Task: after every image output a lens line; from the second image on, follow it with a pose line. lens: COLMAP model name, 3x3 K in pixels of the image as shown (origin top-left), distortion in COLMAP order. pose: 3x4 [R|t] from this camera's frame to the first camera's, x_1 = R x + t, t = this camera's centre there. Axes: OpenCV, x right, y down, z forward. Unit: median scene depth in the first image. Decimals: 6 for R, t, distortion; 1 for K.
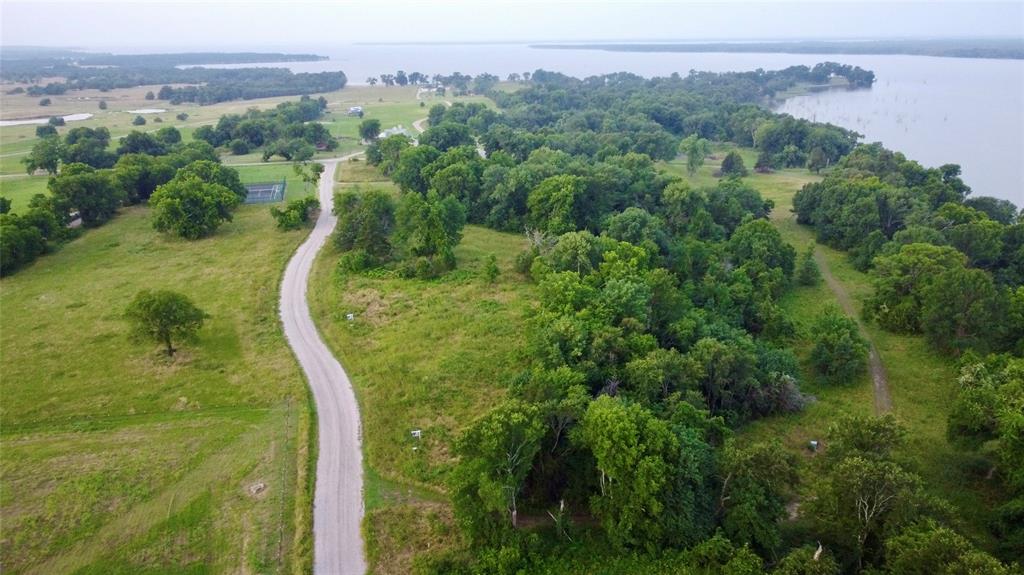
lens RADIAL K [[771.5, 0, 512.0], [0, 771.5, 287.5], [0, 0, 1]] dist [0.003842, -0.011672]
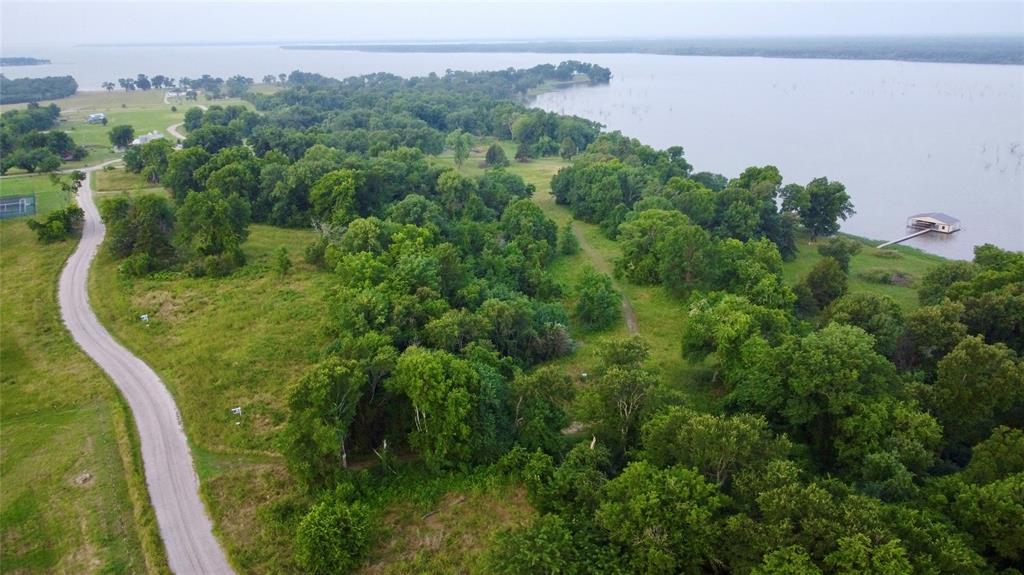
lens RADIAL K [[771.5, 0, 512.0], [0, 771.5, 287.5], [0, 0, 1]] dist [0.003842, -0.011672]
pose [[0.954820, -0.092280, 0.282496, -0.028614], [0.092452, 0.995635, 0.012750, 0.025577], [-0.282440, 0.013943, 0.959184, -0.080027]]
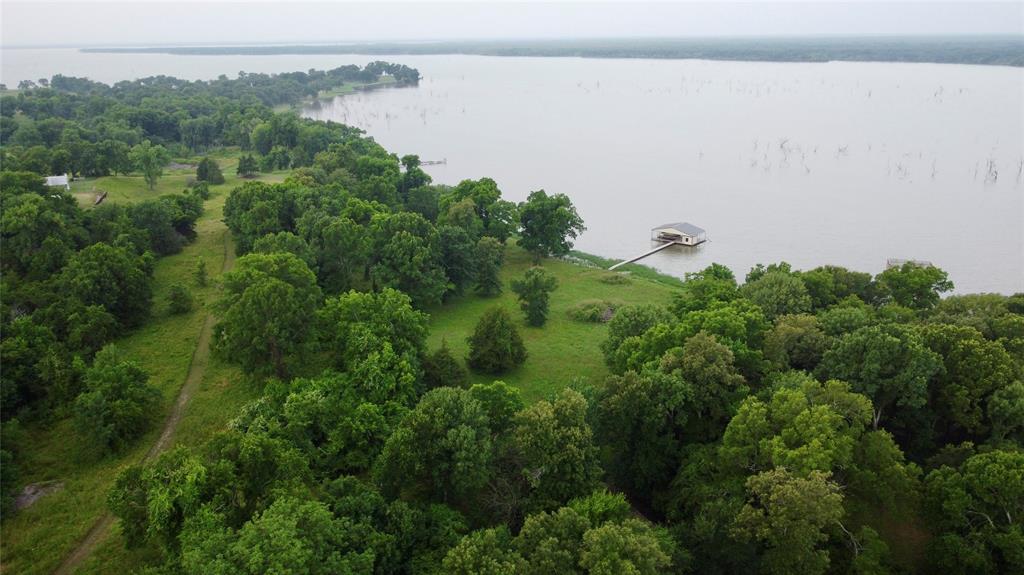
lens RADIAL K [[771.5, 0, 512.0], [0, 771.5, 287.5], [0, 0, 1]] dist [0.003842, -0.011672]
pose [[0.876490, -0.149162, 0.457729, 0.348899], [0.150665, 0.988018, 0.033465, -0.004848], [-0.457236, 0.039632, 0.888462, 0.090237]]
